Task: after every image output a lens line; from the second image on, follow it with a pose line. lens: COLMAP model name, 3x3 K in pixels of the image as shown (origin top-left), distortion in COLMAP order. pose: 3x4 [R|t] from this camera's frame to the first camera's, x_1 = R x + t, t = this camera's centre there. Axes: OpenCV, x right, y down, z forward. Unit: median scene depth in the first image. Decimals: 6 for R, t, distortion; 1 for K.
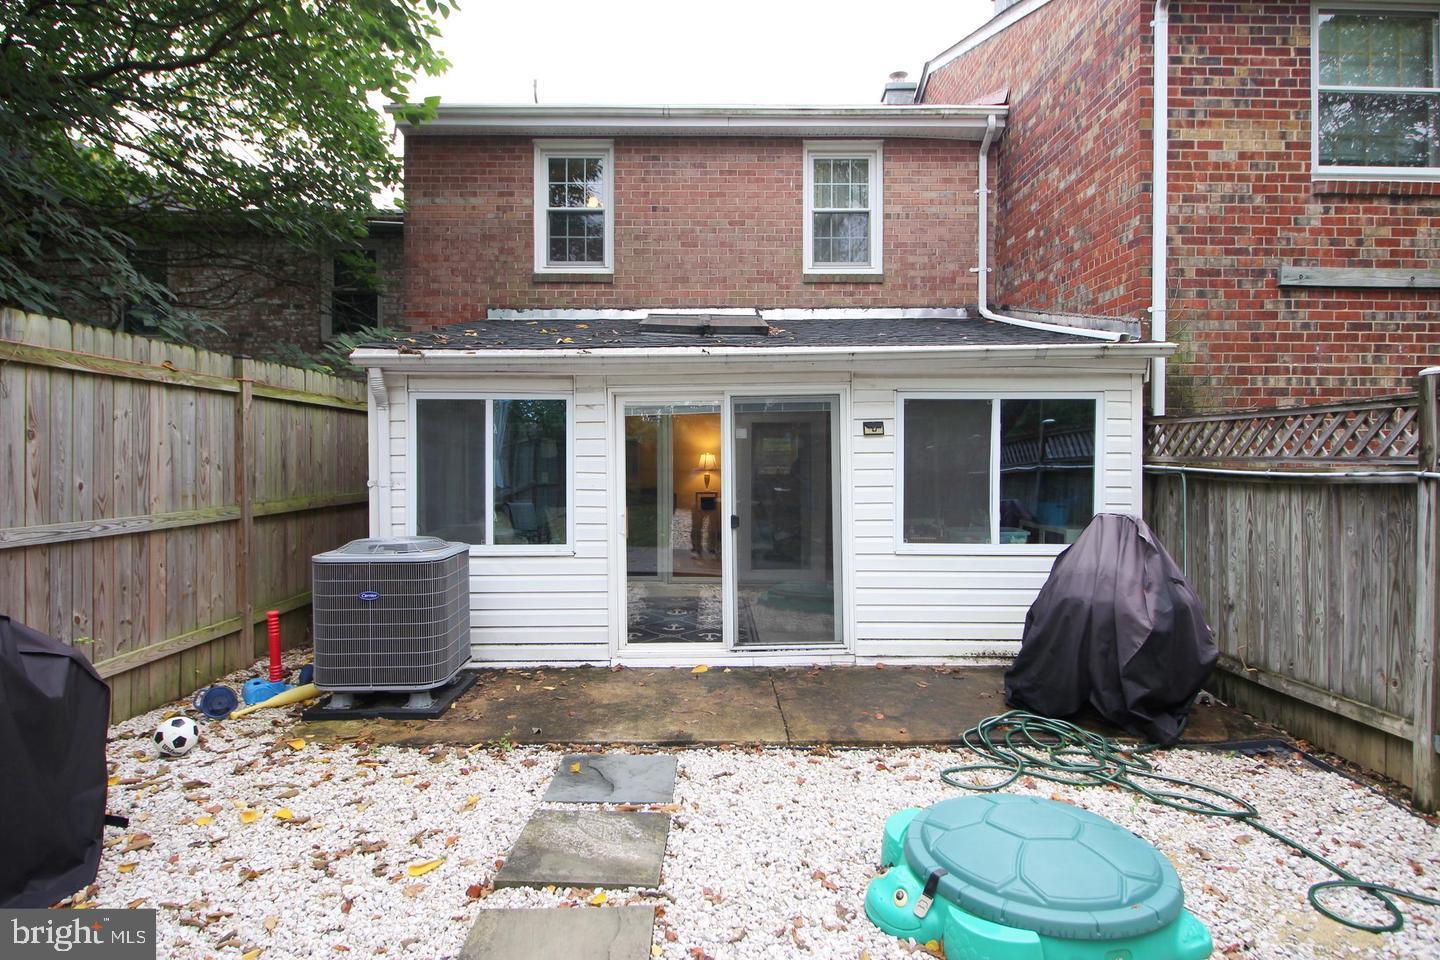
lens RADIAL K [[806.0, 0, 717.9], [0, 806.0, 476.0], [0, 0, 1]] dist [-0.005554, -0.000681]
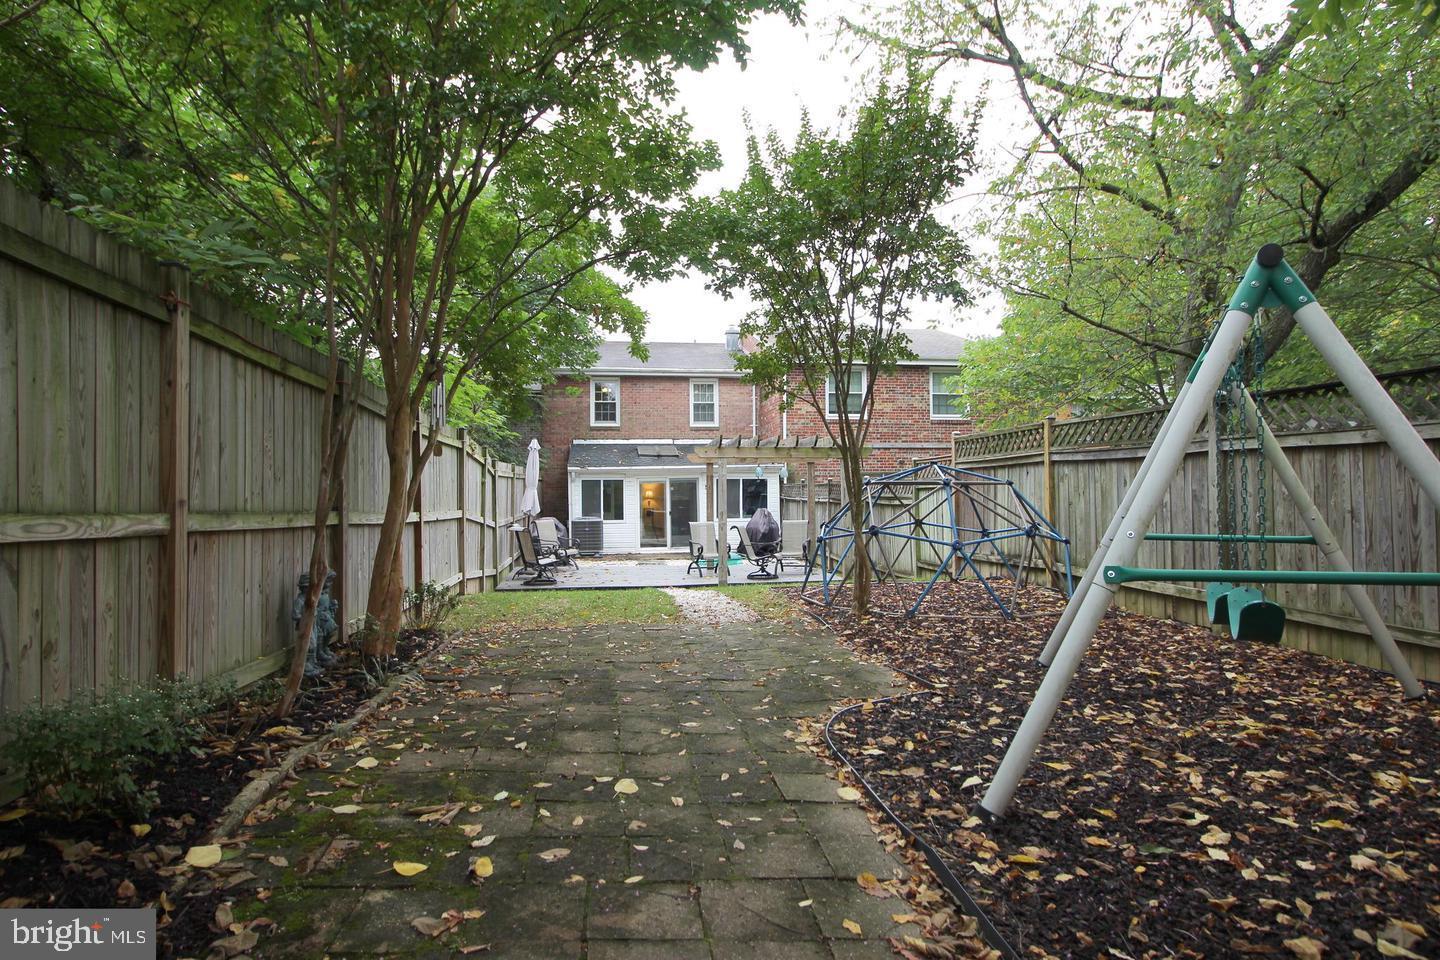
lens RADIAL K [[806.0, 0, 720.3], [0, 806.0, 479.7], [0, 0, 1]] dist [-0.005554, -0.000681]
pose [[0.992021, -0.009324, 0.125729, -0.139286], [0.012402, 0.999642, -0.023720, -0.003559], [-0.125463, 0.025090, 0.991781, -1.746141]]
